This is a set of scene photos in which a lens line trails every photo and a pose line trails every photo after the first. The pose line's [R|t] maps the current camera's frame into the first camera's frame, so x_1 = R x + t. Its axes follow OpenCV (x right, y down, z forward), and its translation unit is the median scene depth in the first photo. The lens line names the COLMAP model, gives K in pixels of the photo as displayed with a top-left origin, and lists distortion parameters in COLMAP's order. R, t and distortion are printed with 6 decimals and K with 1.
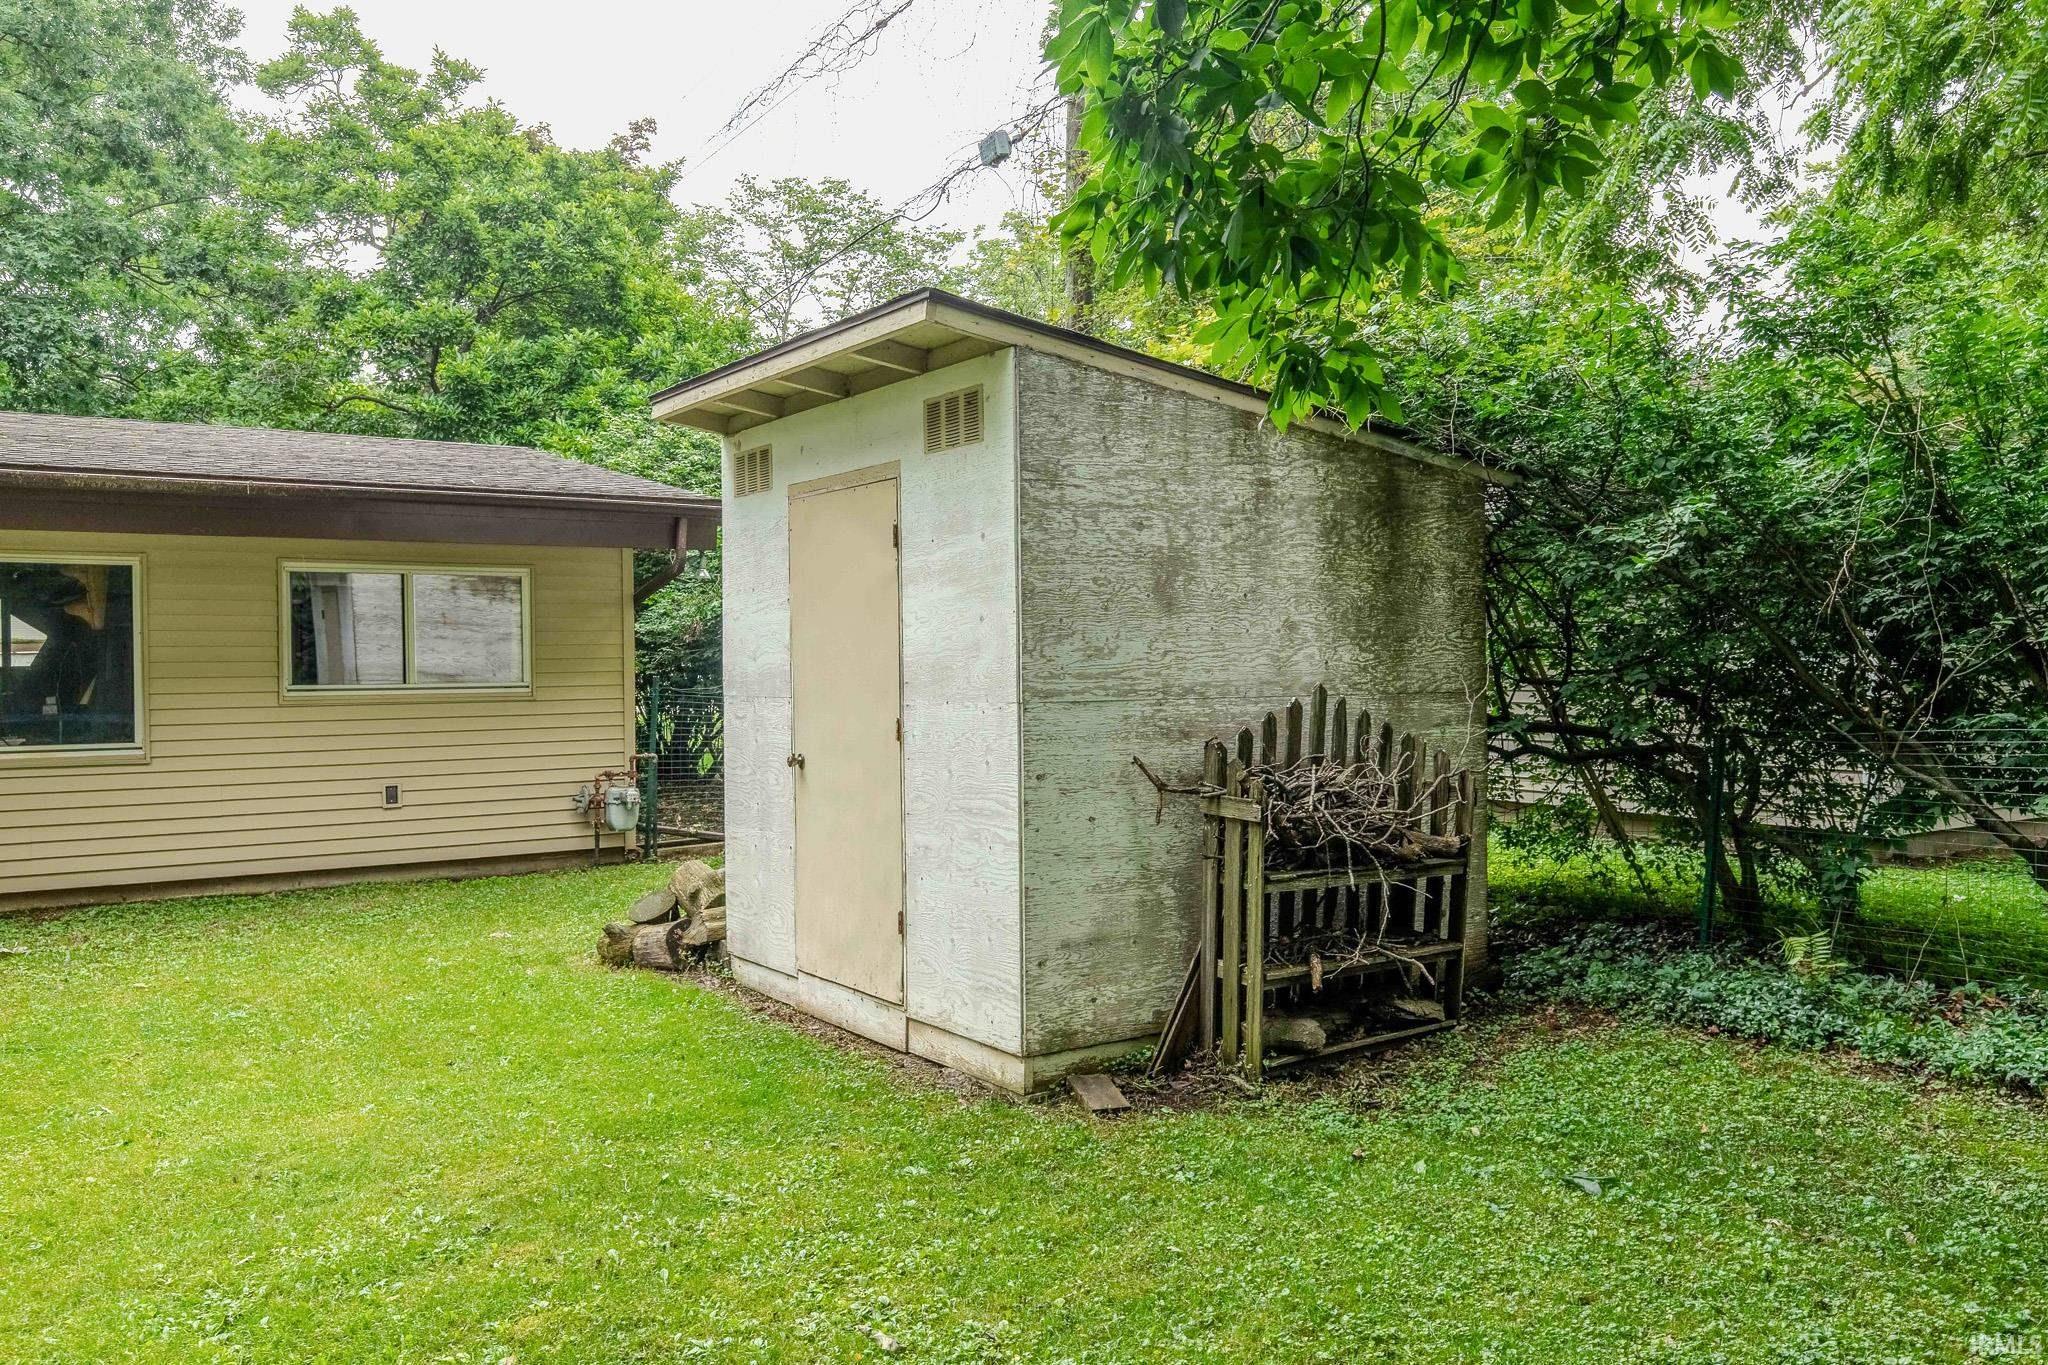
lens RADIAL K [[1568.1, 0, 1017.8], [0, 1568.1, 688.3], [0, 0, 1]] dist [0.004804, 0.004676]
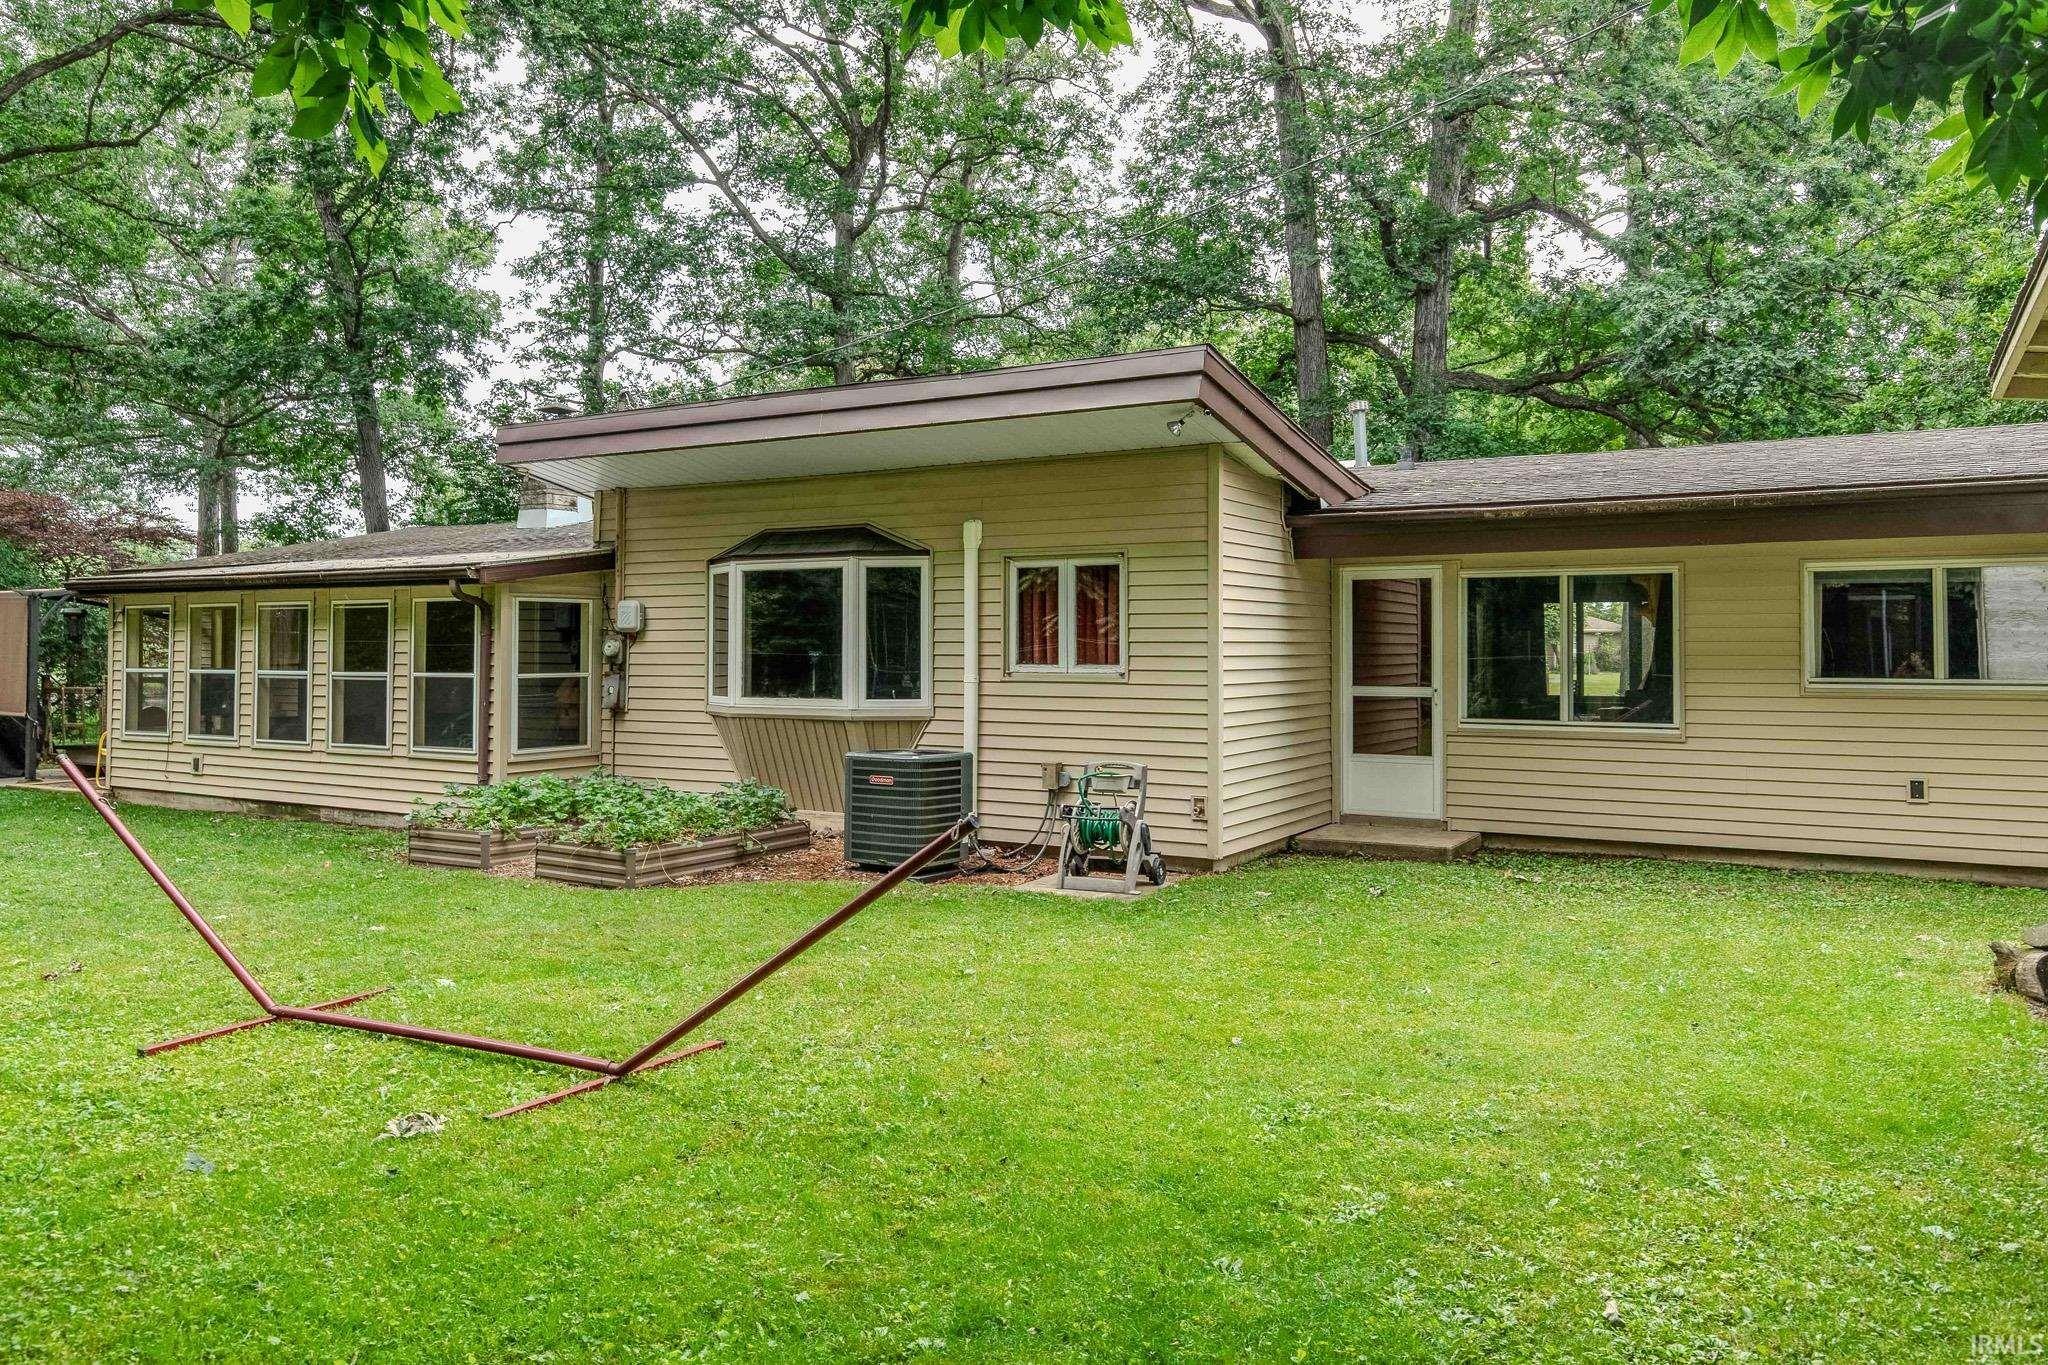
lens RADIAL K [[1497.0, 0, 1011.4], [0, 1497.0, 663.7], [0, 0, 1]] dist [-0.006015, -0.003966]
pose [[0.421384, 0.015060, -0.906757, 0.223284], [-0.023685, 0.999704, 0.005597, -0.004368], [0.906573, 0.019119, 0.421616, 0.071650]]
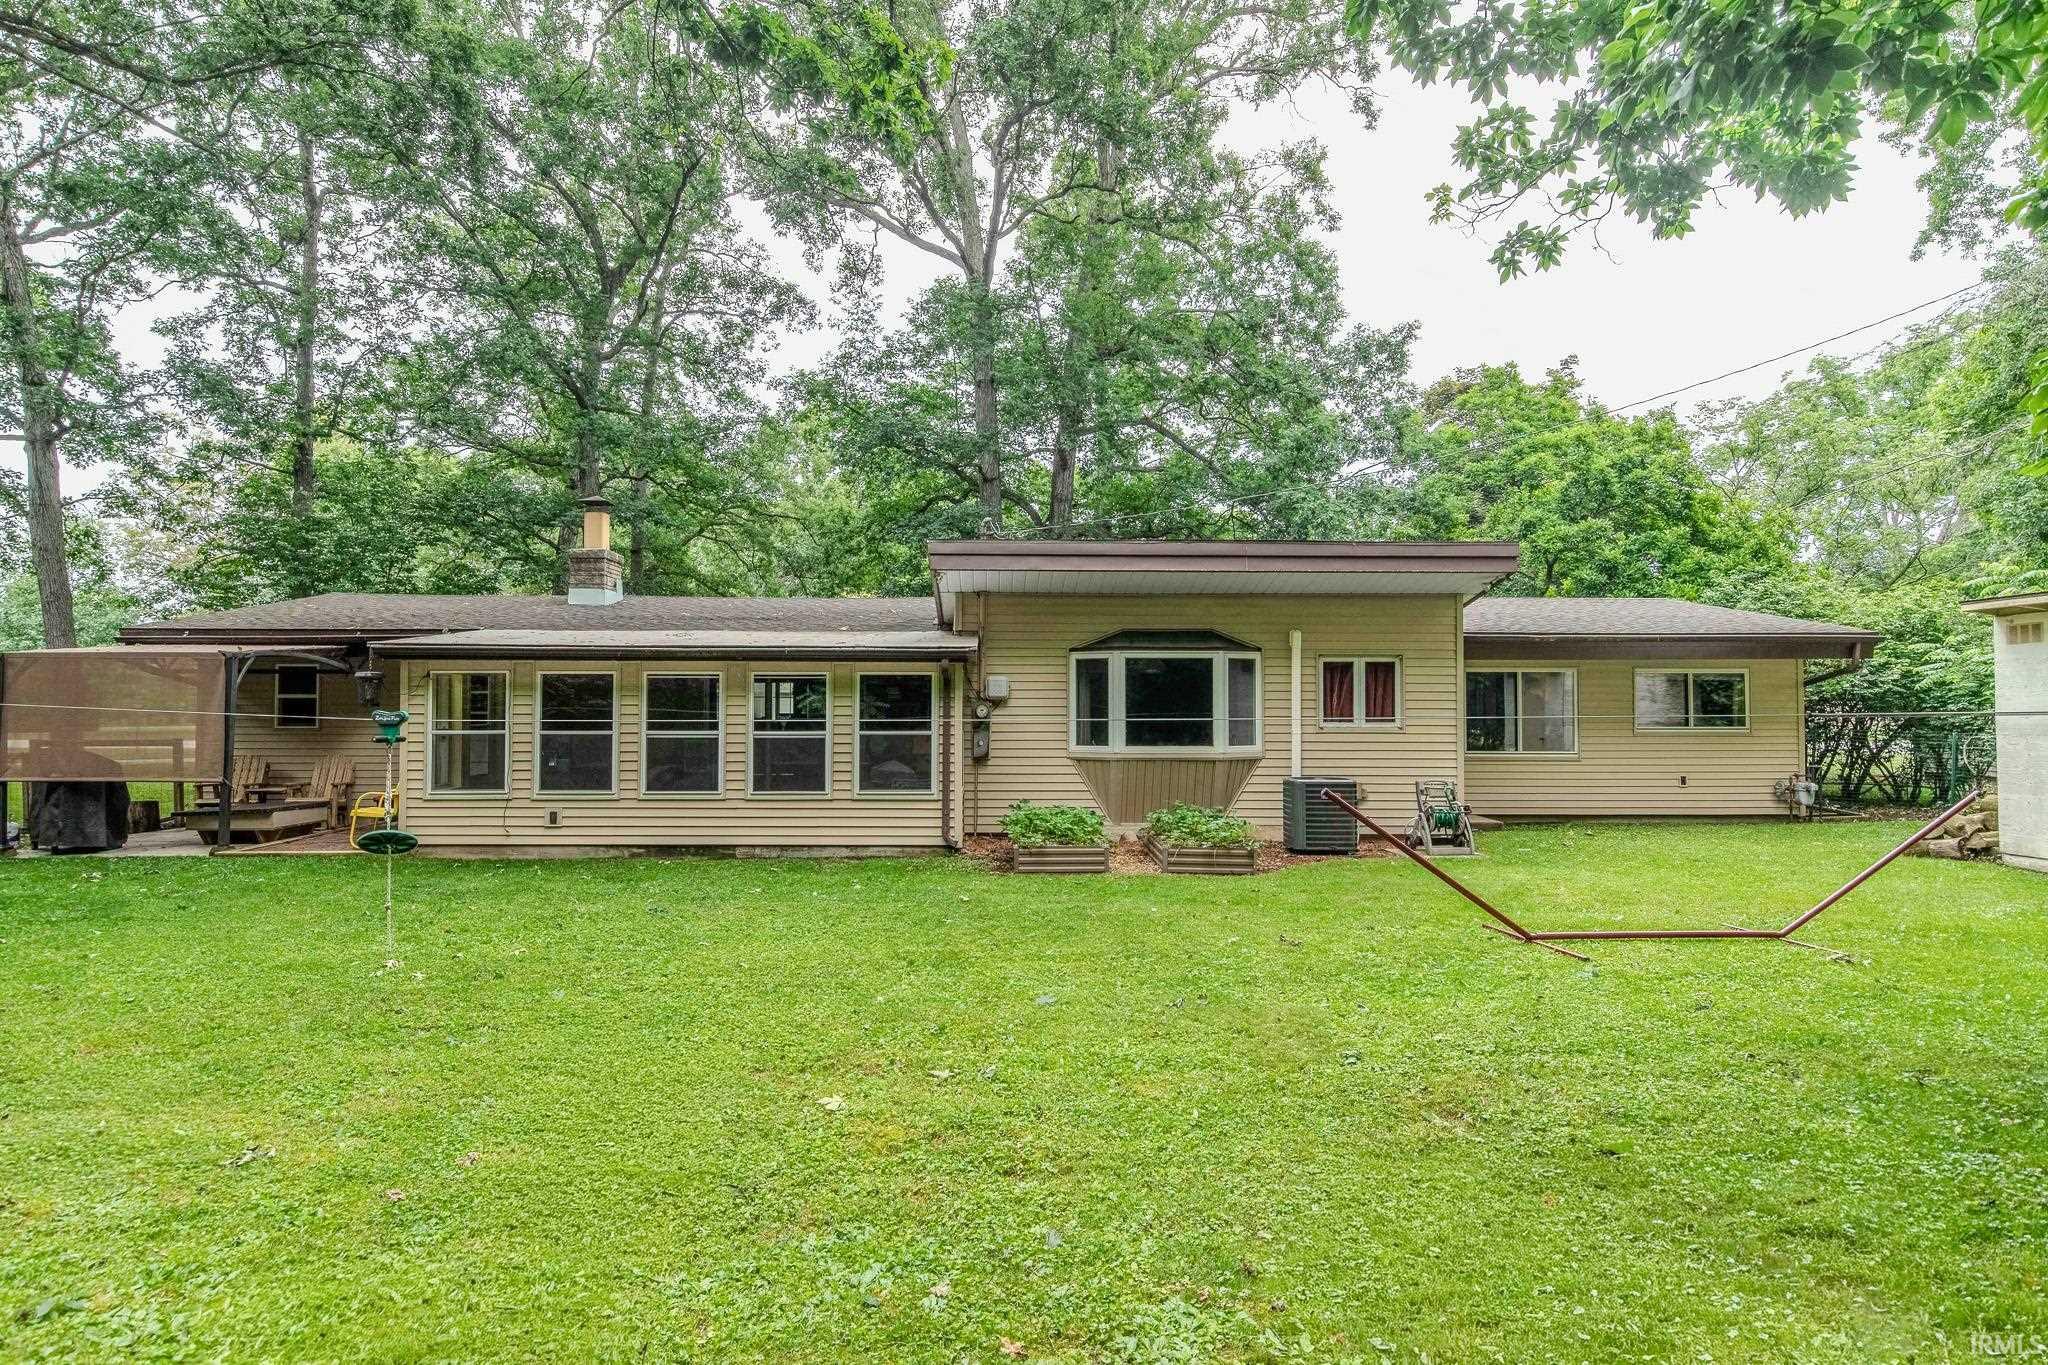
lens RADIAL K [[1127.6, 0, 1032.0], [0, 1127.6, 691.0], [0, 0, 1]] dist [0.004706, 0.000202]
pose [[0.837191, -0.001569, -0.546909, -0.306086], [-0.018512, 0.999342, -0.031204, 0.012494], [0.546598, 0.036248, 0.836610, -0.719694]]
